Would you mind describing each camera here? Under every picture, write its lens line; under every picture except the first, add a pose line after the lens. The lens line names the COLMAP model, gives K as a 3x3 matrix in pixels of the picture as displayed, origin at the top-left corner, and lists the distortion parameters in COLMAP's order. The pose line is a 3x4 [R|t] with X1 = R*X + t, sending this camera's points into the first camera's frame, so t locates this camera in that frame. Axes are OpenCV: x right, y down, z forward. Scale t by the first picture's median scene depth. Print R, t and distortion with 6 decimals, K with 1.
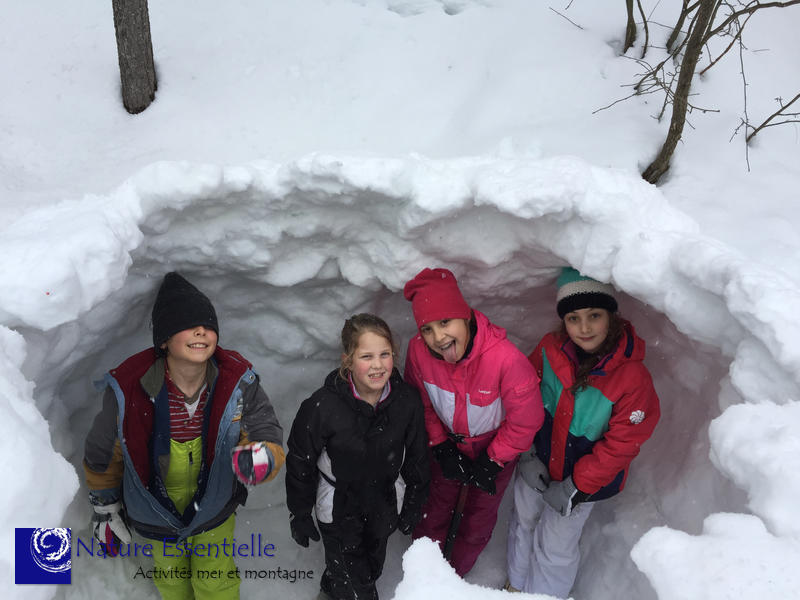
lens RADIAL K [[690.8, 0, 400.0], [0, 690.8, 300.0], [0, 0, 1]] dist [0.081675, -0.118379]
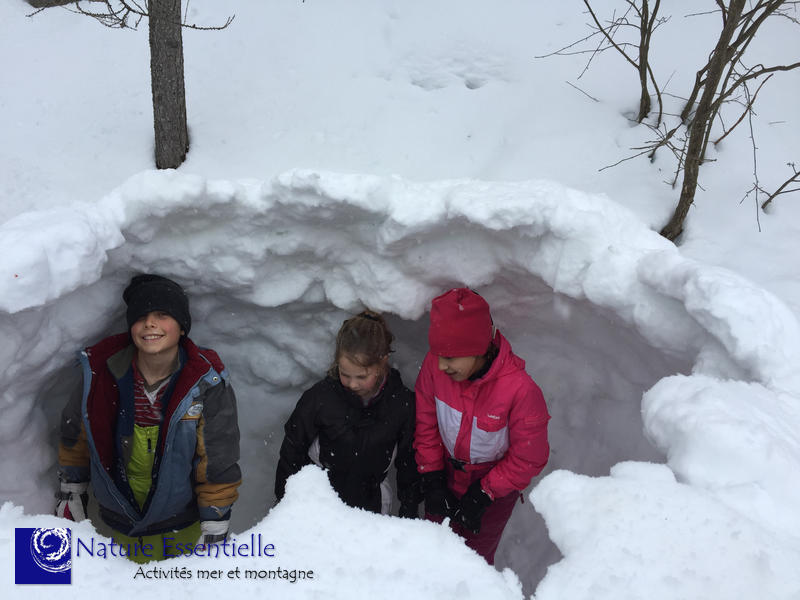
lens RADIAL K [[690.8, 0, 400.0], [0, 690.8, 300.0], [0, 0, 1]] dist [0.081675, -0.118379]
pose [[0.998291, 0.027730, -0.051440, 0.084486], [-0.033641, 0.992460, -0.117861, 0.093336], [0.047784, 0.119390, 0.991697, 0.003818]]
